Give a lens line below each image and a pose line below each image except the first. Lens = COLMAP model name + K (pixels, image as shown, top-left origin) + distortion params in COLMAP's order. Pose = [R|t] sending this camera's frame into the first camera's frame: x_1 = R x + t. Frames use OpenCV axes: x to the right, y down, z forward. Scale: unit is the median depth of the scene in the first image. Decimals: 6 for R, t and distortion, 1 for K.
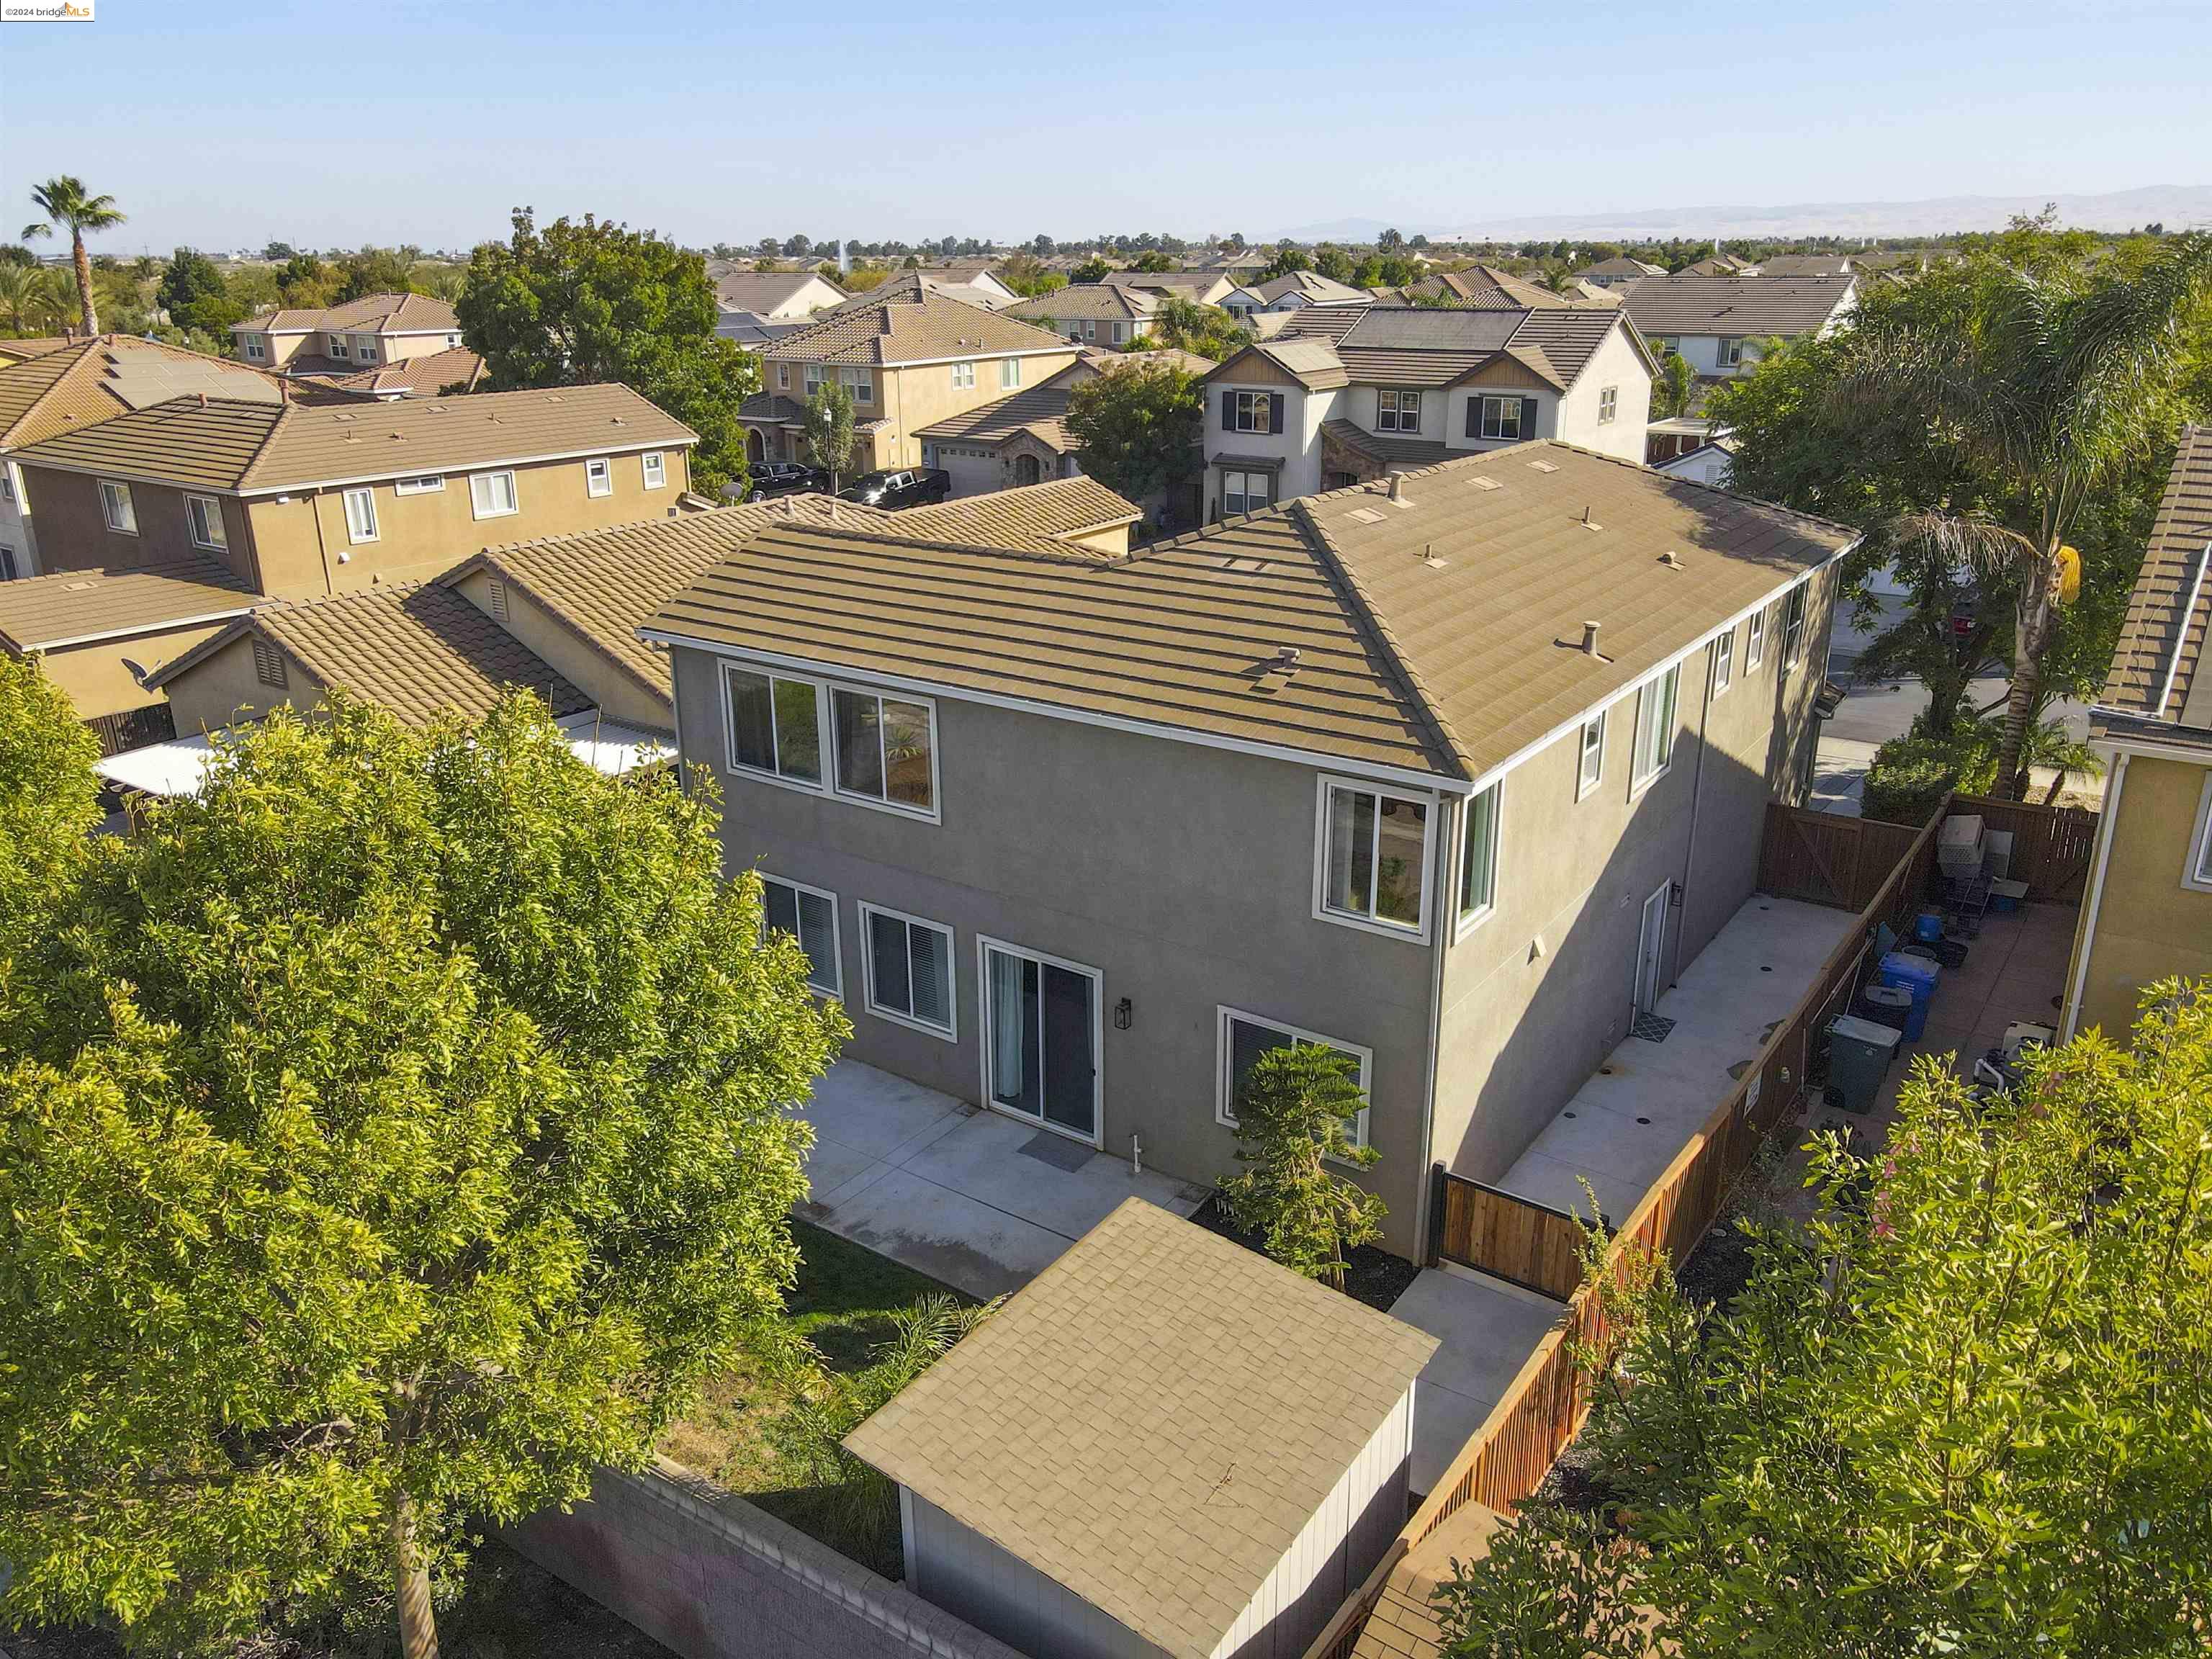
lens RADIAL K [[1631.8, 0, 1108.6], [0, 1631.8, 768.3], [0, 0, 1]] dist [-0.005476, 0.000653]
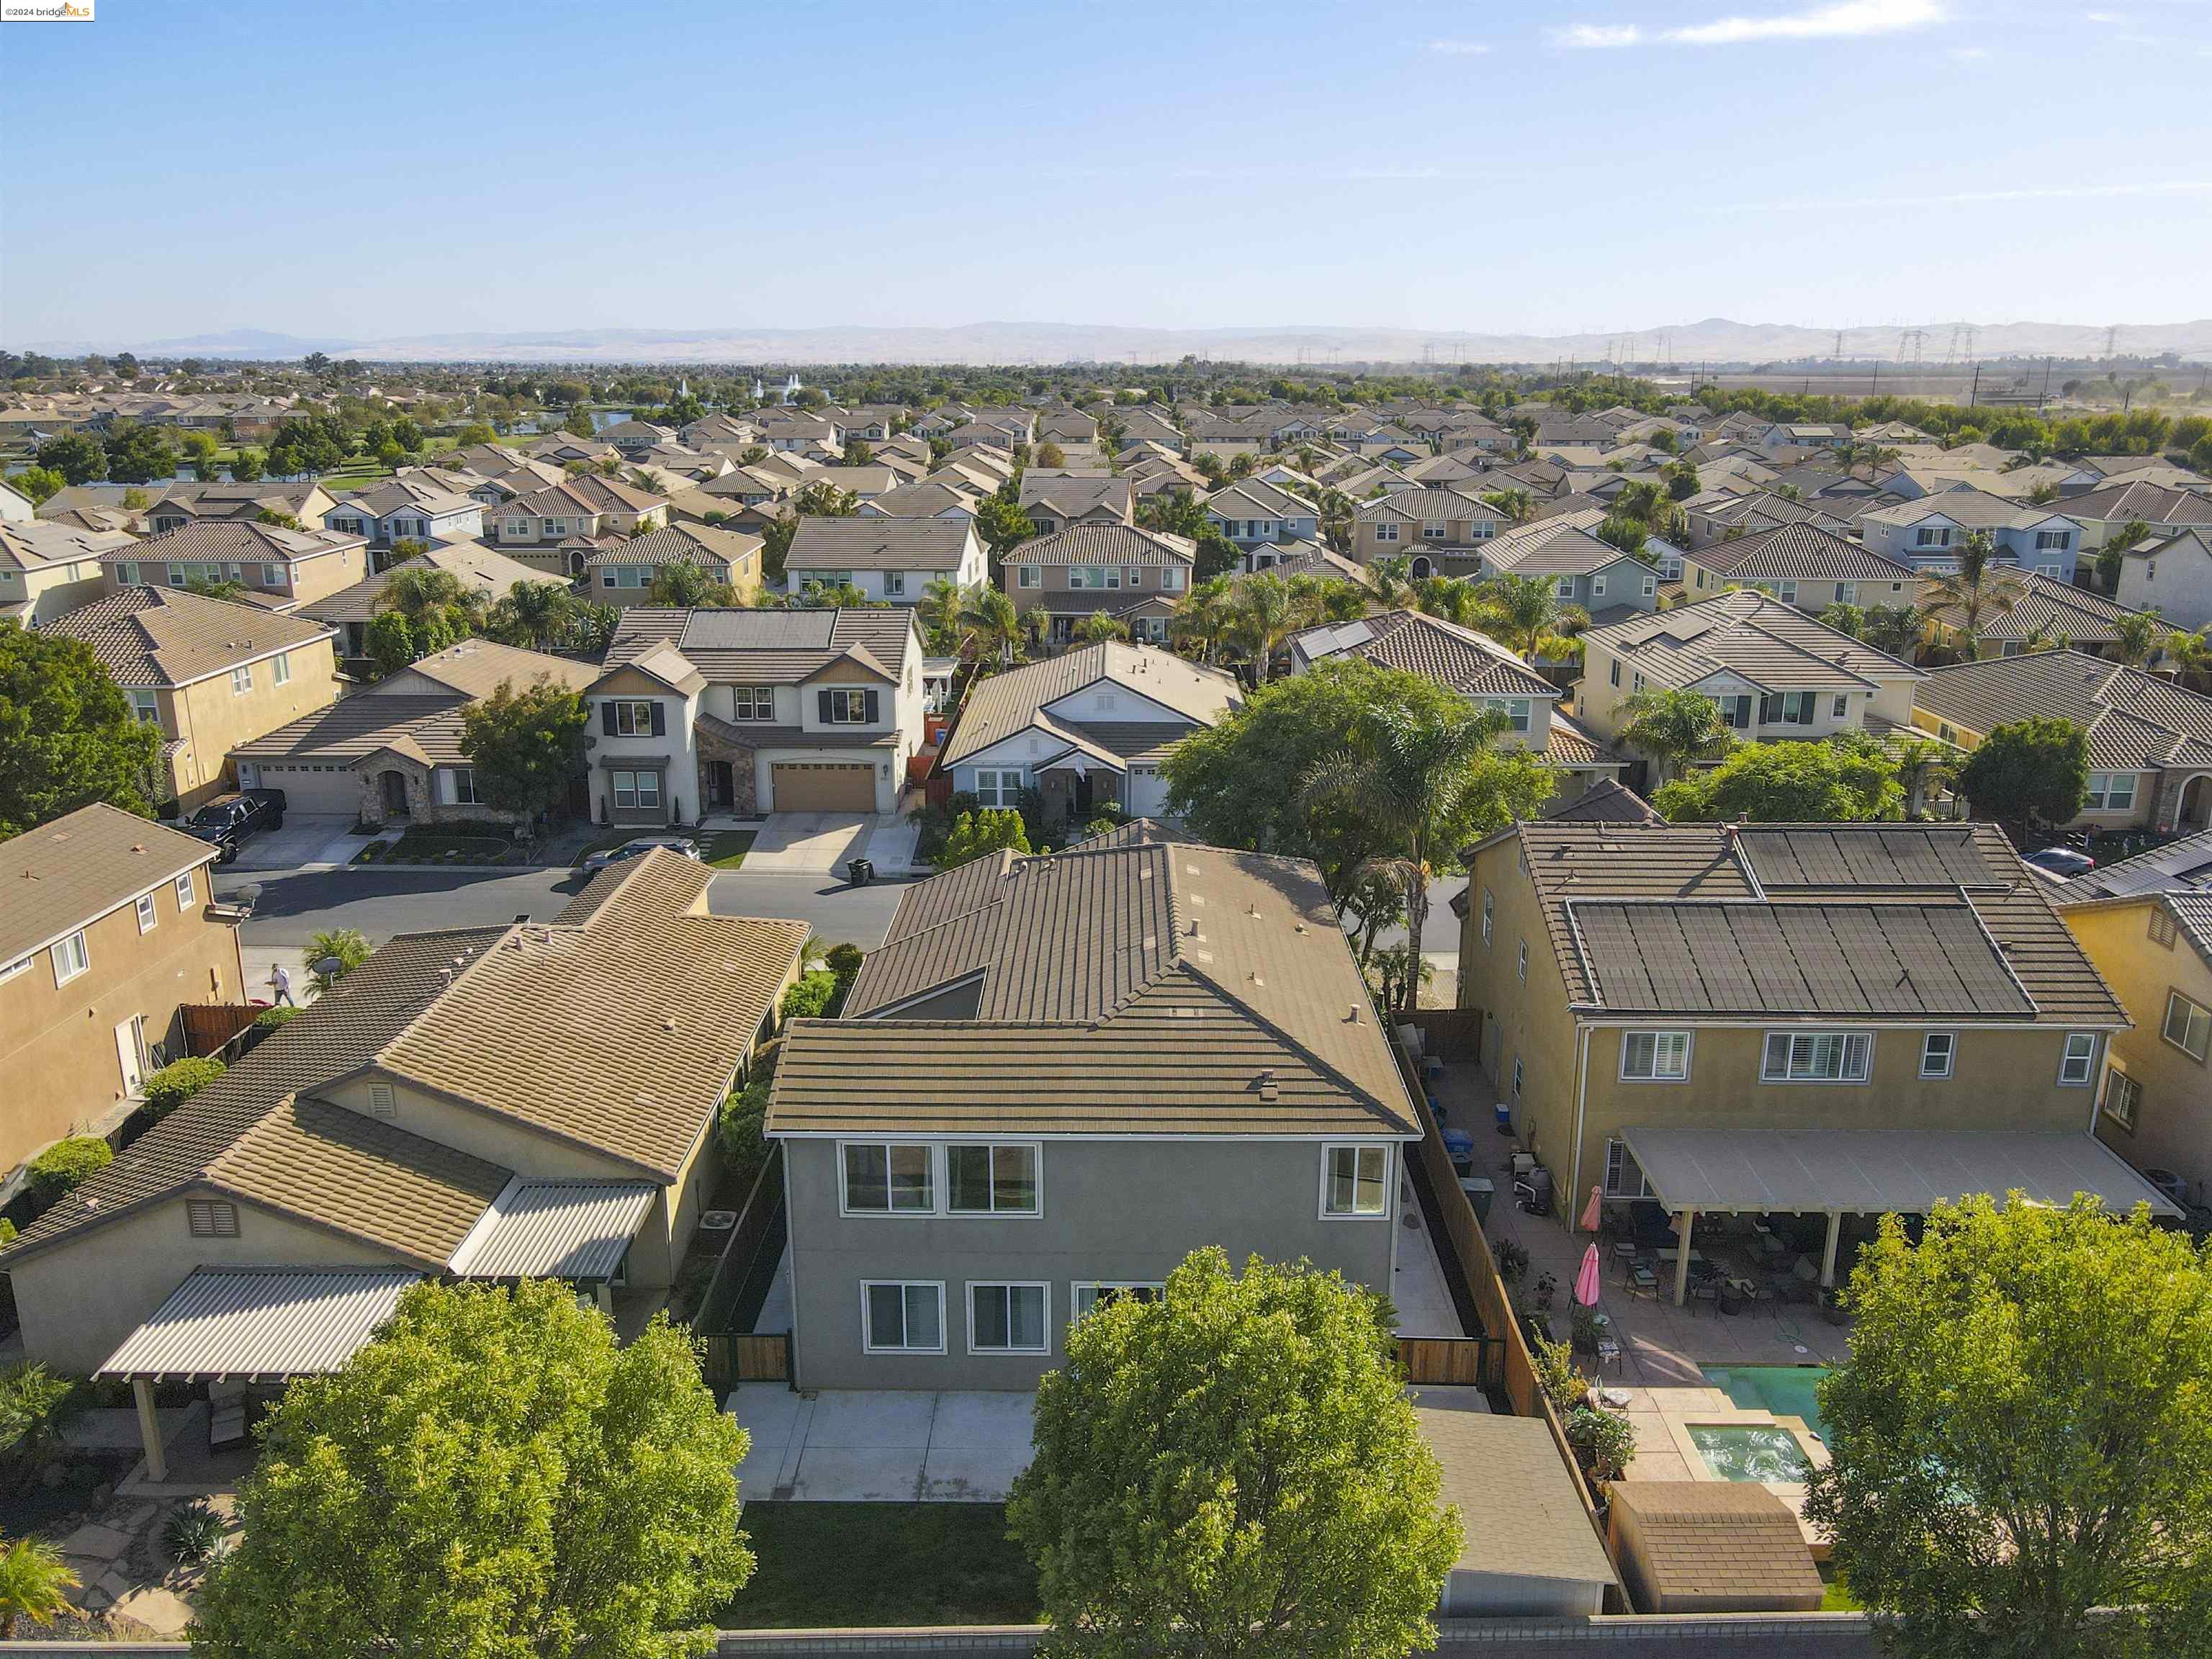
lens RADIAL K [[1597.9, 0, 1106.0], [0, 1597.9, 829.5], [0, 0, 1]] dist [0.004692, 0.003284]
pose [[0.819920, -0.150484, 0.552346, -0.273965], [0.166215, 0.985847, 0.021854, -0.115147], [-0.547817, 0.073890, 0.833329, -0.101232]]
